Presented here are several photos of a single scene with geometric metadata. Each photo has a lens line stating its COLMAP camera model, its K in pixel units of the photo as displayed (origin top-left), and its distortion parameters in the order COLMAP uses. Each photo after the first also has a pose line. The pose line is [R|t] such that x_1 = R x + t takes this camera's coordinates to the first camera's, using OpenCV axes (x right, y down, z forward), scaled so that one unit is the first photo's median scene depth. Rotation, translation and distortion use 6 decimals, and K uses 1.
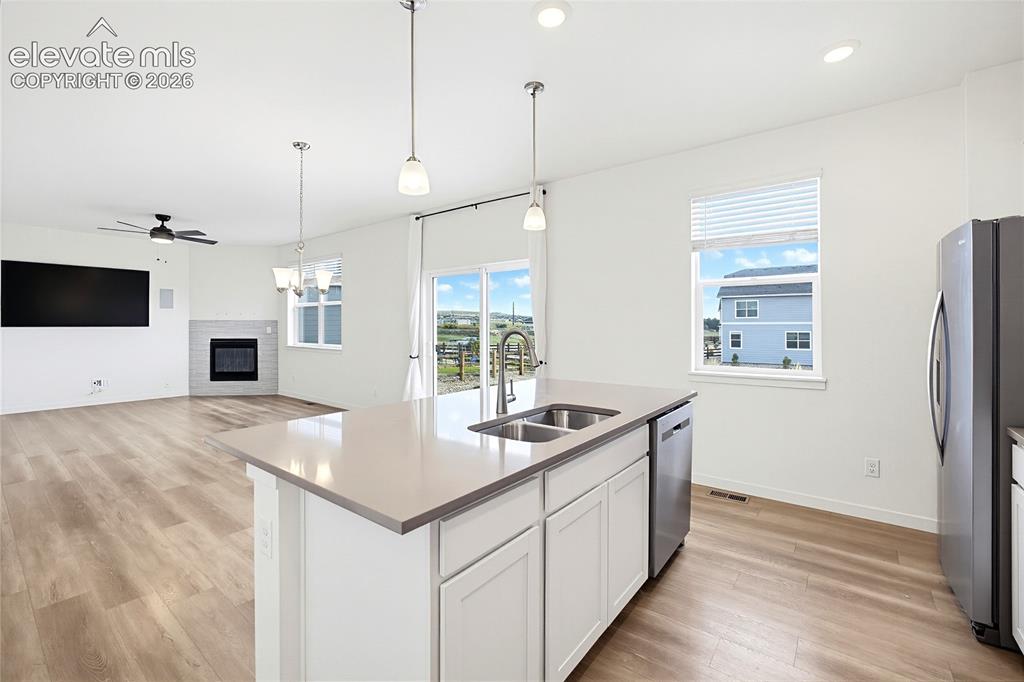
lens RADIAL K [[437.1, 0, 516.2], [0, 437.1, 326.0], [0, 0, 1]] dist [-0.011278, 0.003942]
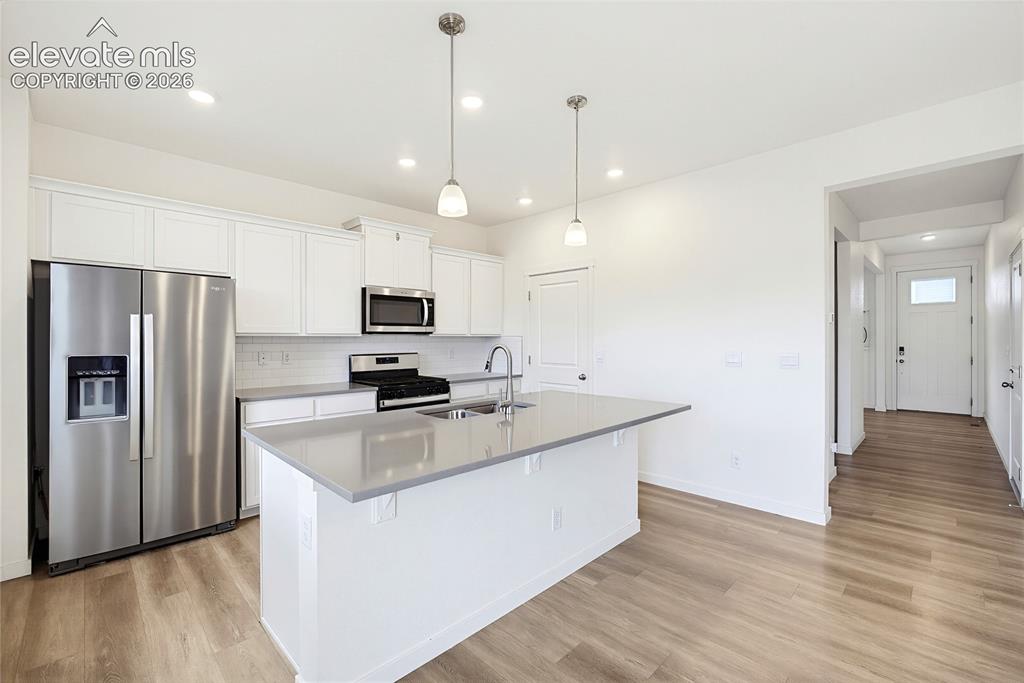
lens RADIAL K [[436.7, 0, 505.9], [0, 436.7, 337.8], [0, 0, 1]] dist [-0.010372, -0.000083]
pose [[-0.987639, 0.006778, 0.156602, -0.184099], [0.006472, 0.999976, -0.002463, -0.005497], [-0.156615, -0.001419, -0.987659, 1.894035]]
